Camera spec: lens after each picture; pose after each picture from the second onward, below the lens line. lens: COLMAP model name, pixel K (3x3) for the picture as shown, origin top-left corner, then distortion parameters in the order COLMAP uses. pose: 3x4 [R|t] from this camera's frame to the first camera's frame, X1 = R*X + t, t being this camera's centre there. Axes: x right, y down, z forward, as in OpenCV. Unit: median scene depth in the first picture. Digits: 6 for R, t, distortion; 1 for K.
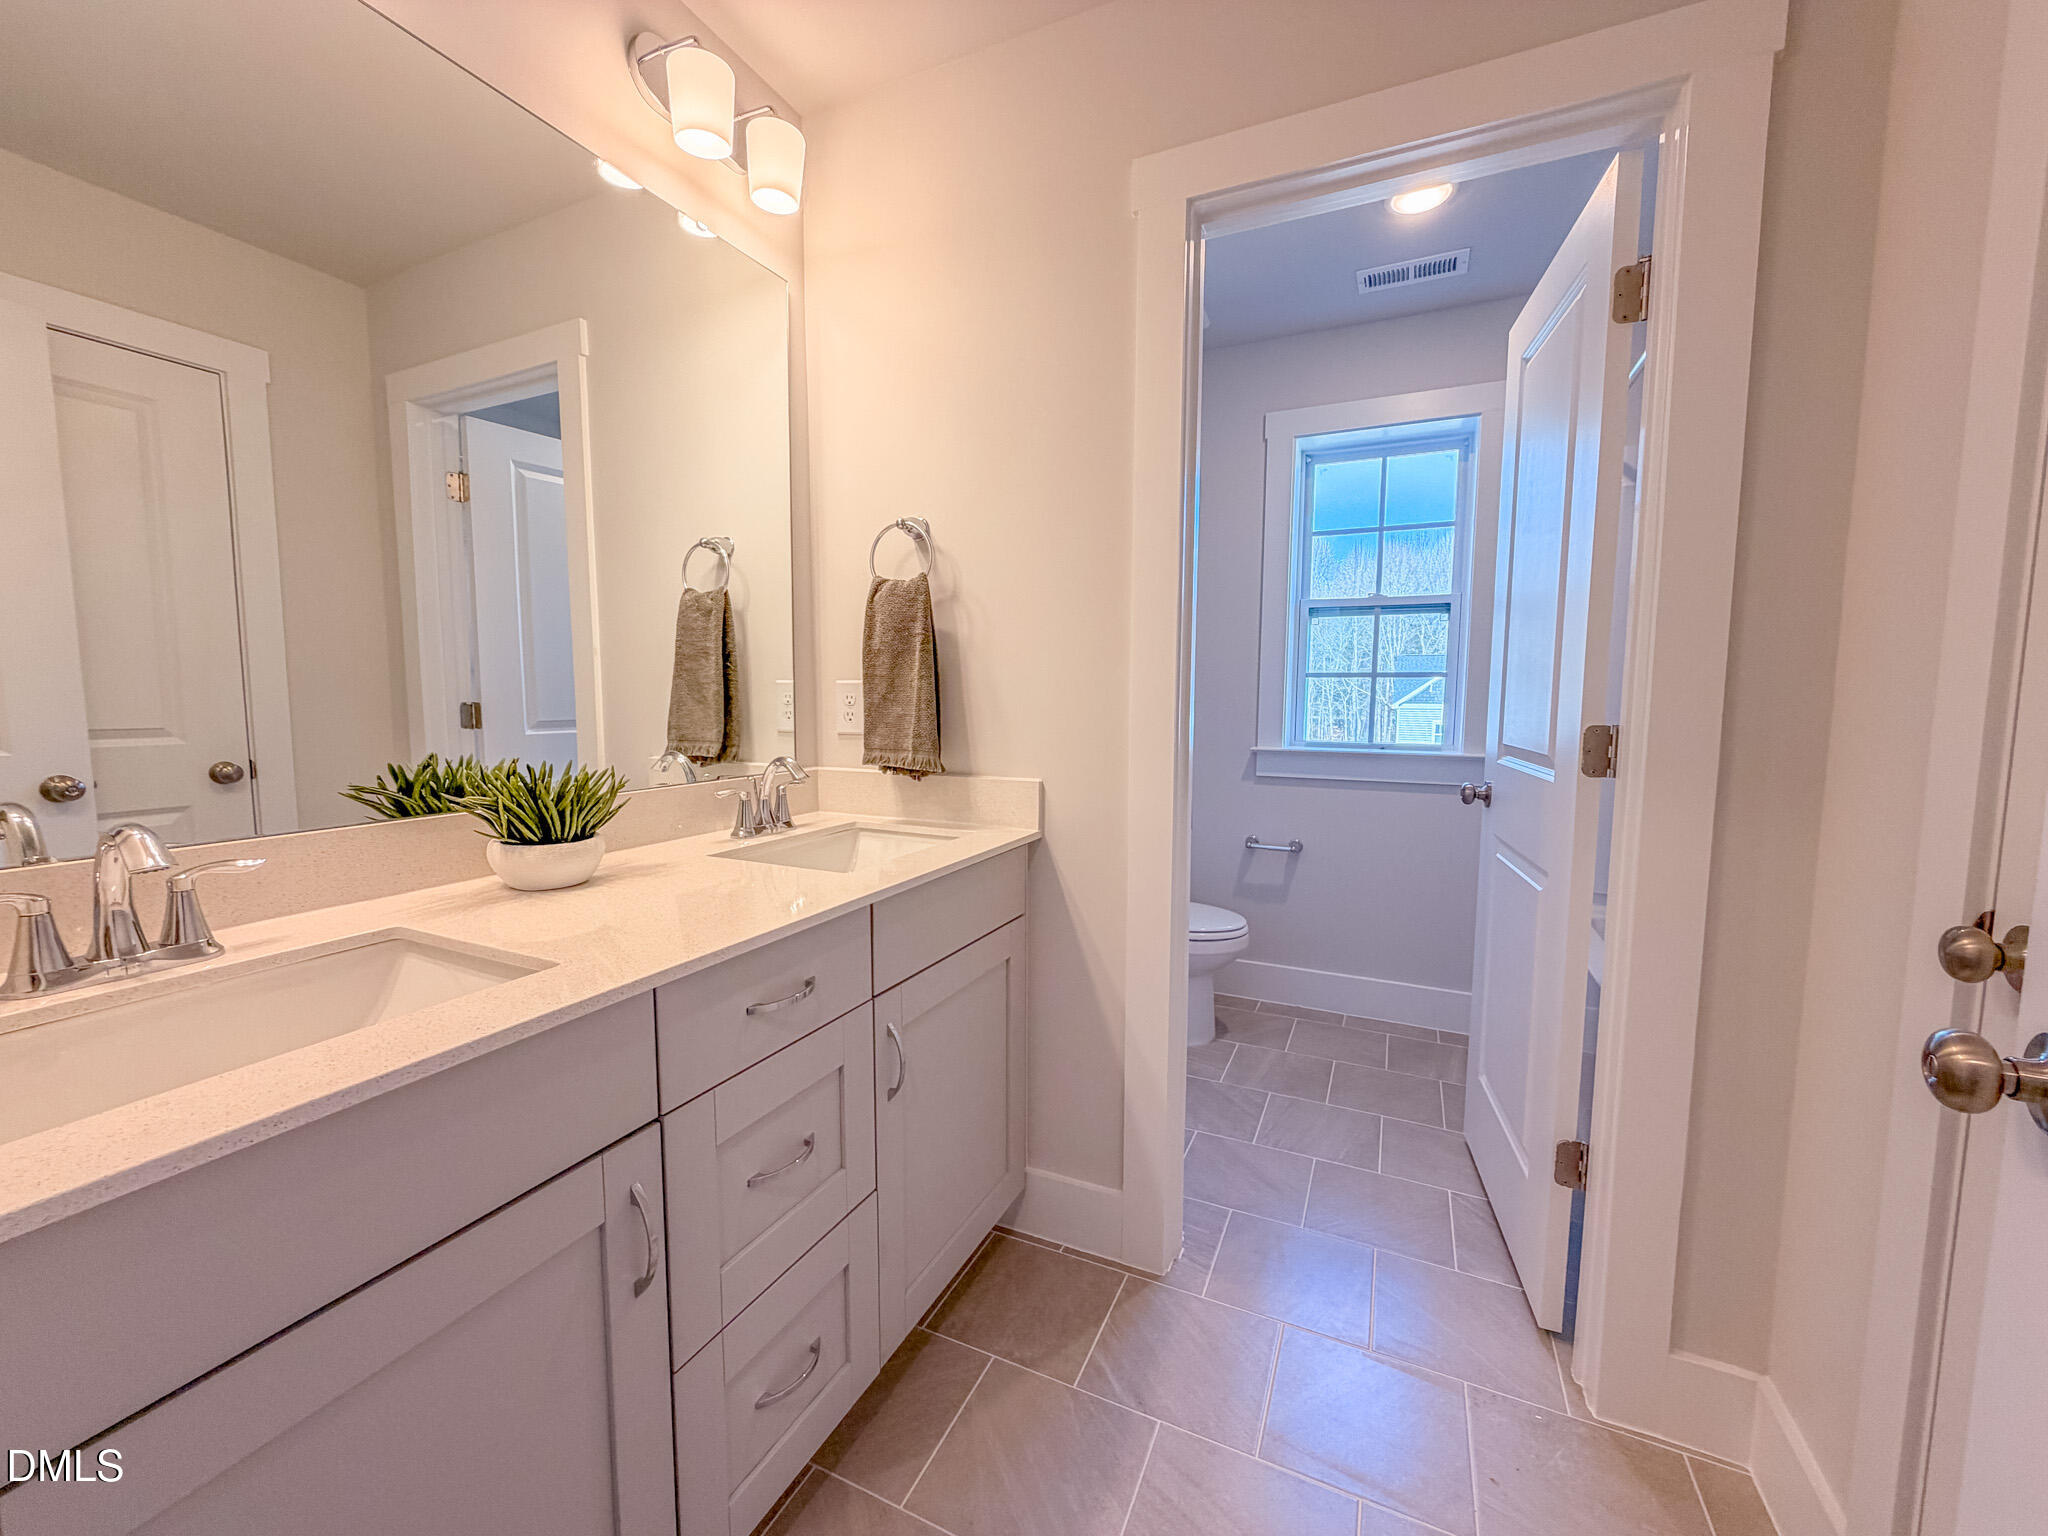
lens RADIAL K [[817.5, 0, 1020.4], [0, 817.5, 759.0], [0, 0, 1]] dist [0.003135, -0.000036]
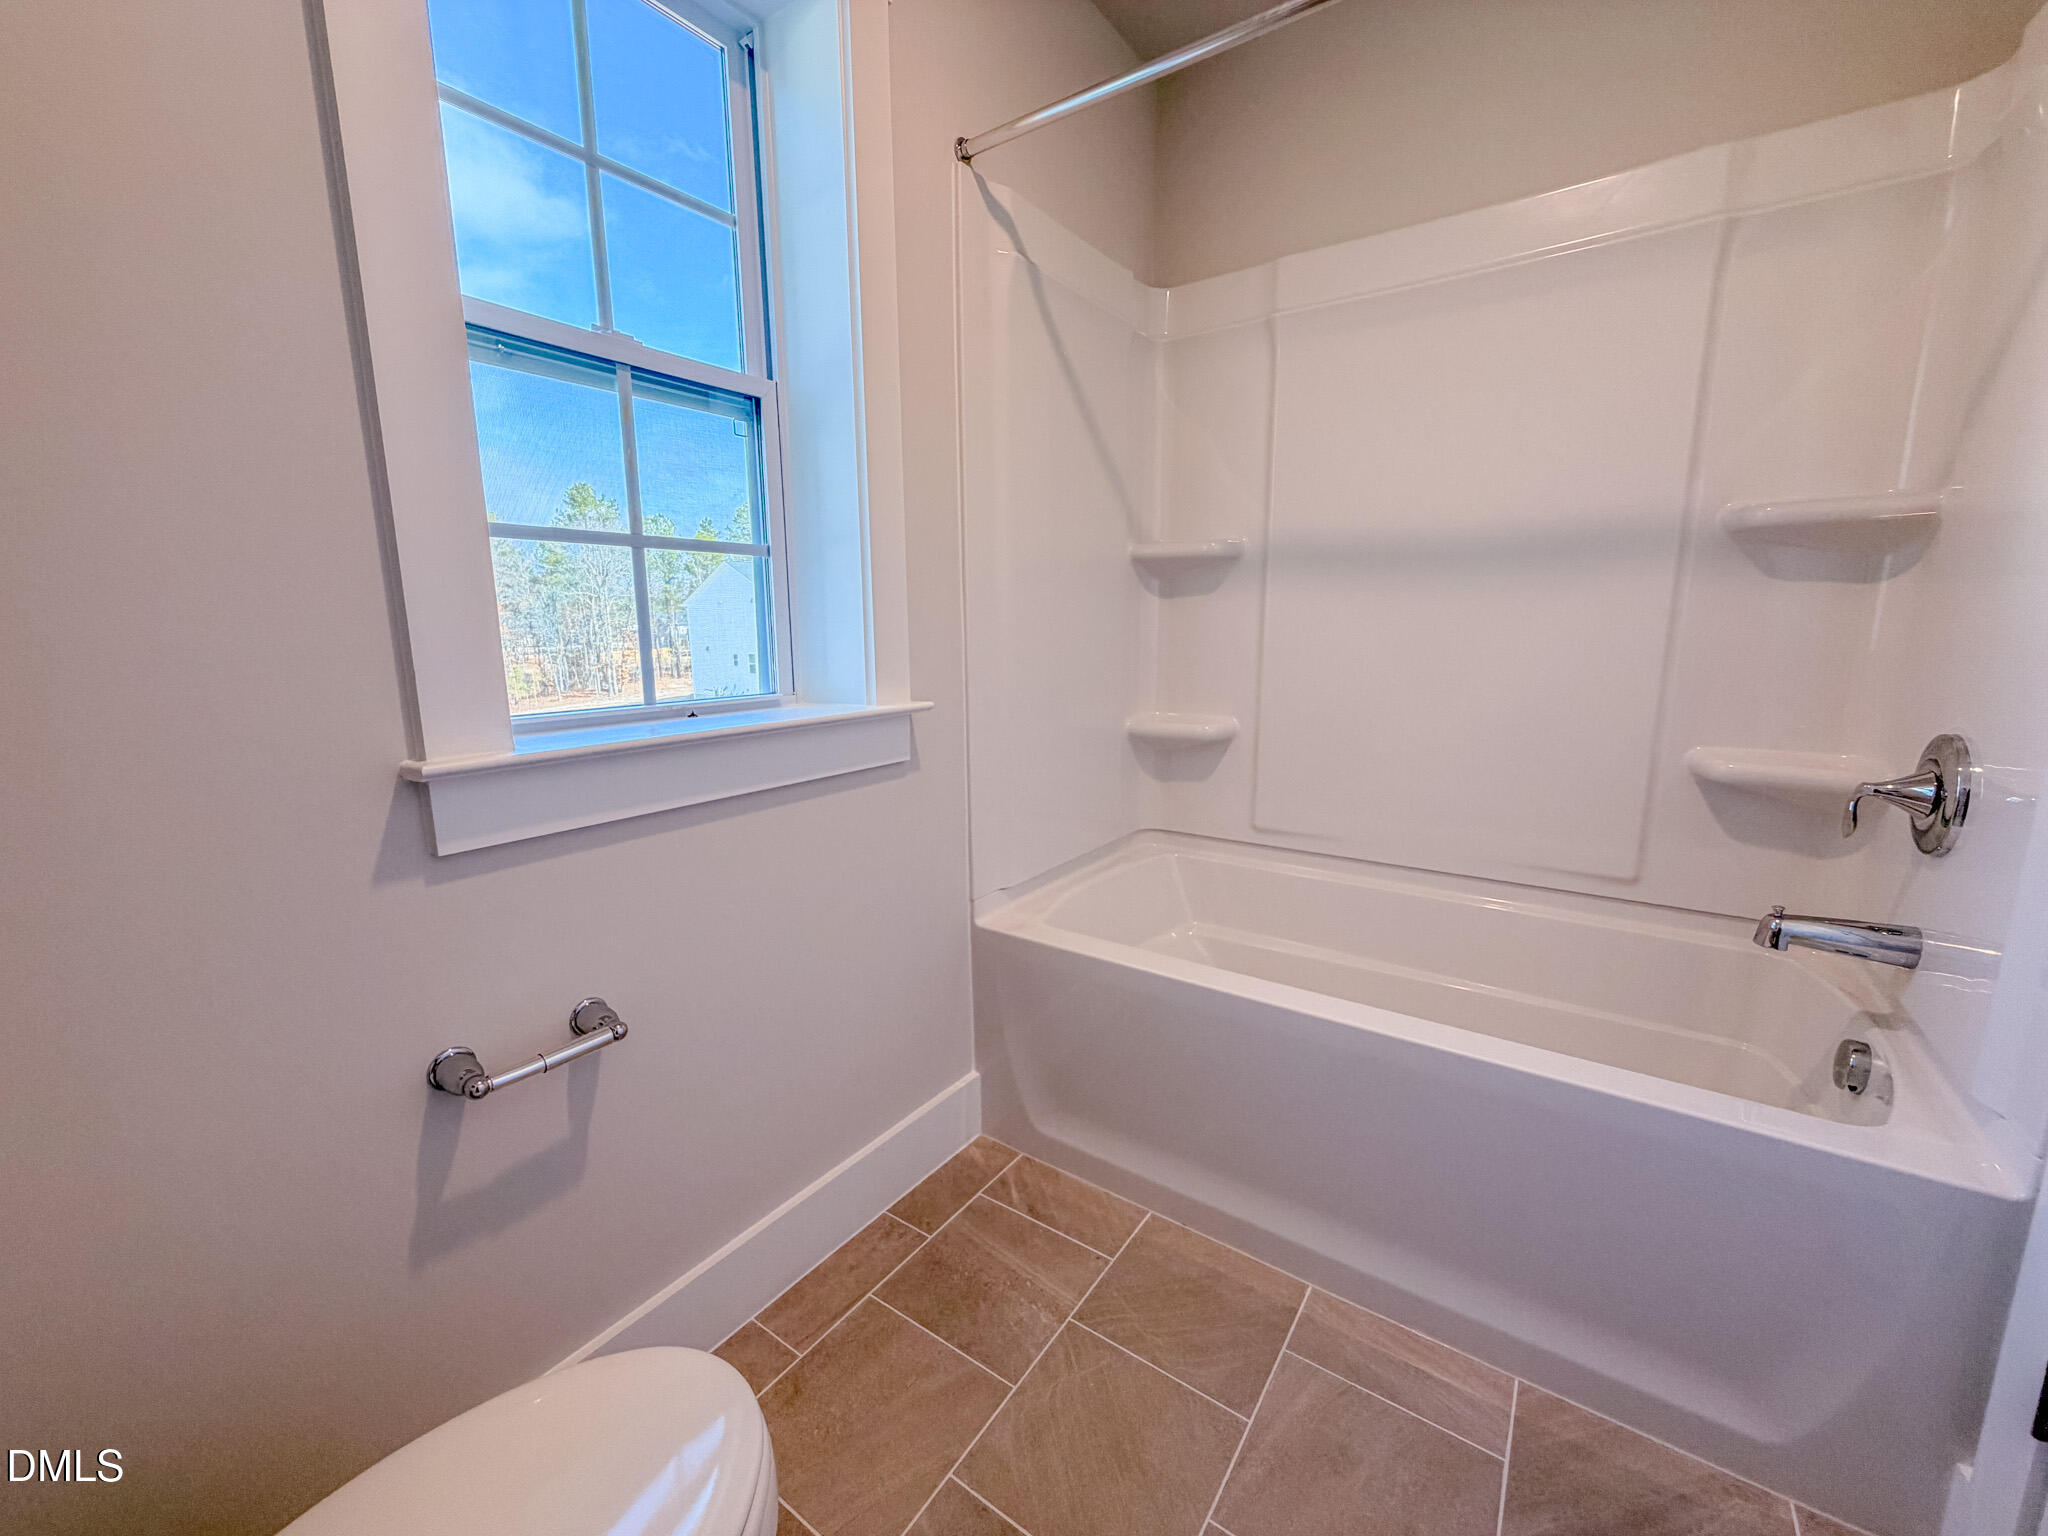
lens RADIAL K [[817.5, 0, 1022.6], [0, 817.5, 767.8], [0, 0, 1]] dist [0.003135, -0.000036]
pose [[0.168606, -0.181635, 0.968804, 0.041740], [0.102710, 0.980762, 0.166002, -0.038929], [-0.980318, 0.071517, 0.184018, 0.735886]]
